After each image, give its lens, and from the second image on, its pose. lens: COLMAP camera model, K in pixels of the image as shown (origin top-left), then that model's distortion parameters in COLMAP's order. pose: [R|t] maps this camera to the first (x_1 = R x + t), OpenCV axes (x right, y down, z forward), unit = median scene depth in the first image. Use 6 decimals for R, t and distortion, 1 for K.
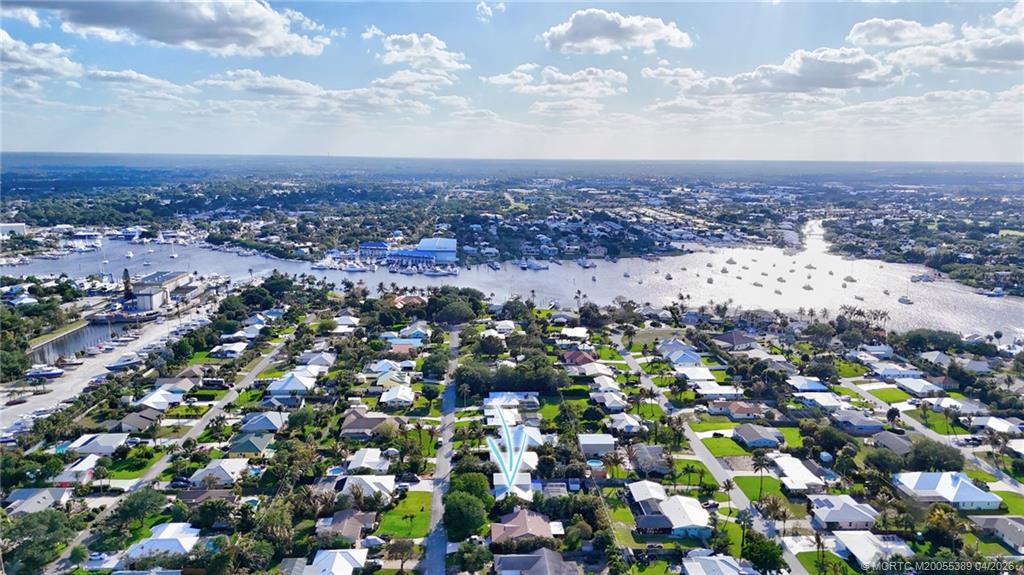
lens RADIAL K [[749.2, 0, 511.7], [0, 749.2, 321.9], [0, 0, 1]] dist [0.070417, -0.055609]
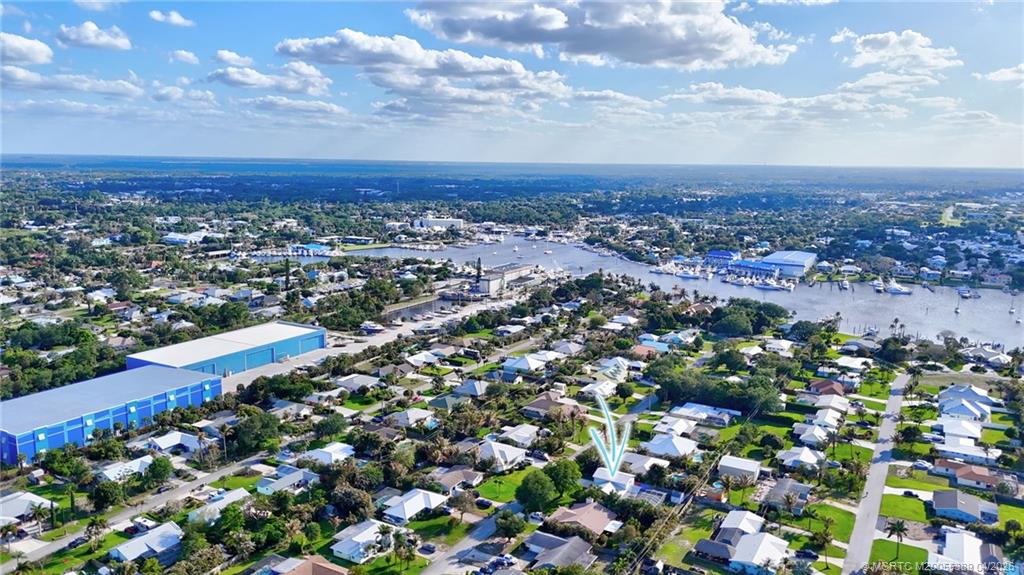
lens RADIAL K [[758.5, 0, 512.0], [0, 758.5, 287.5], [0, 0, 1]] dist [0.074302, -0.060367]
pose [[0.840911, 0.094100, -0.532930, 0.130858], [-0.124503, 0.991991, -0.021296, -0.002352], [0.526658, 0.084259, 0.845891, 0.006254]]
